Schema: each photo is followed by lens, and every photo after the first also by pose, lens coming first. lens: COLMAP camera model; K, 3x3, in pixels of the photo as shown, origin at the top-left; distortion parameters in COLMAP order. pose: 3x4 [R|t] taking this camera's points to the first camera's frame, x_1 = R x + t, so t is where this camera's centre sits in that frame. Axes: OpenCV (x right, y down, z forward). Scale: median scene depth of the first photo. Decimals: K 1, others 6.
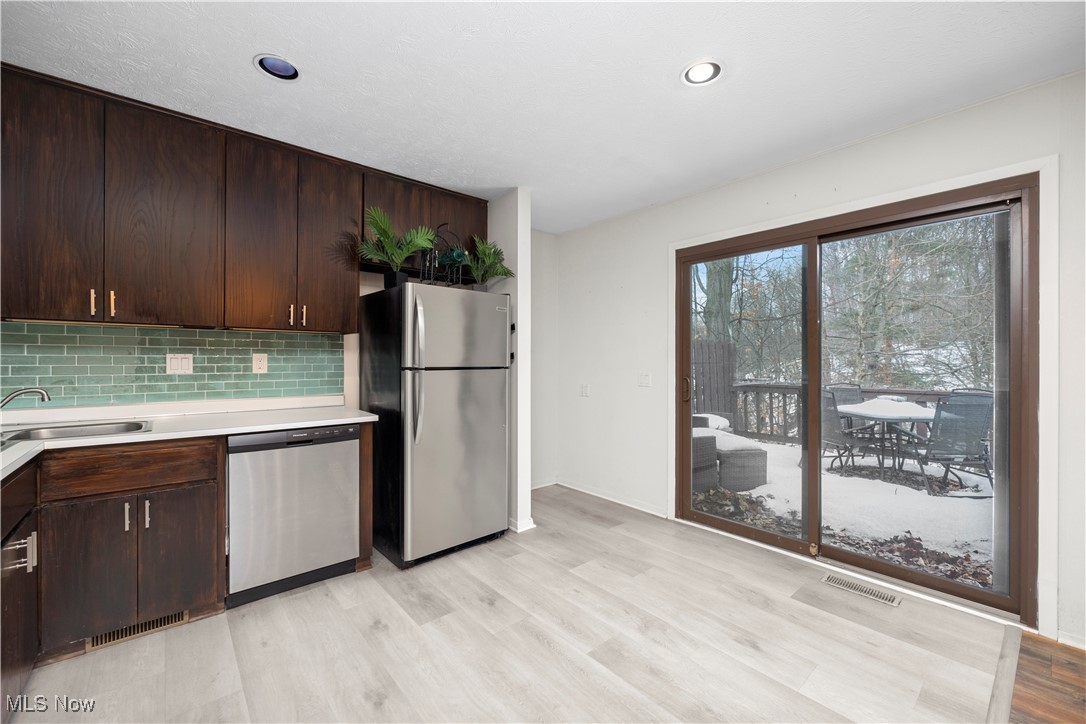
lens RADIAL K [[445.7, 0, 542.9], [0, 445.7, 358.8], [0, 0, 1]] dist [0.004660, -0.000047]
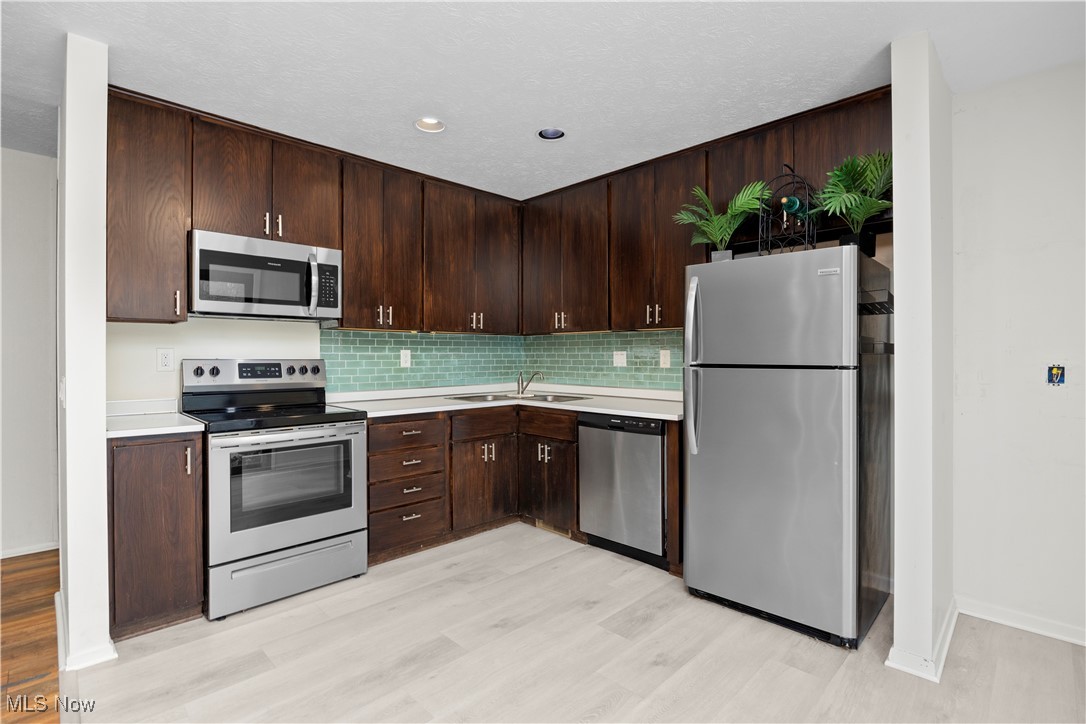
lens RADIAL K [[513.0, 0, 545.6], [0, 513.0, 361.2], [0, 0, 1]] dist [-0.009073, 0.000612]
pose [[0.064034, 0.007671, -0.997918, 0.704805], [0.002832, 0.999965, 0.007869, 0.006032], [0.997944, -0.003330, 0.064010, 0.685985]]
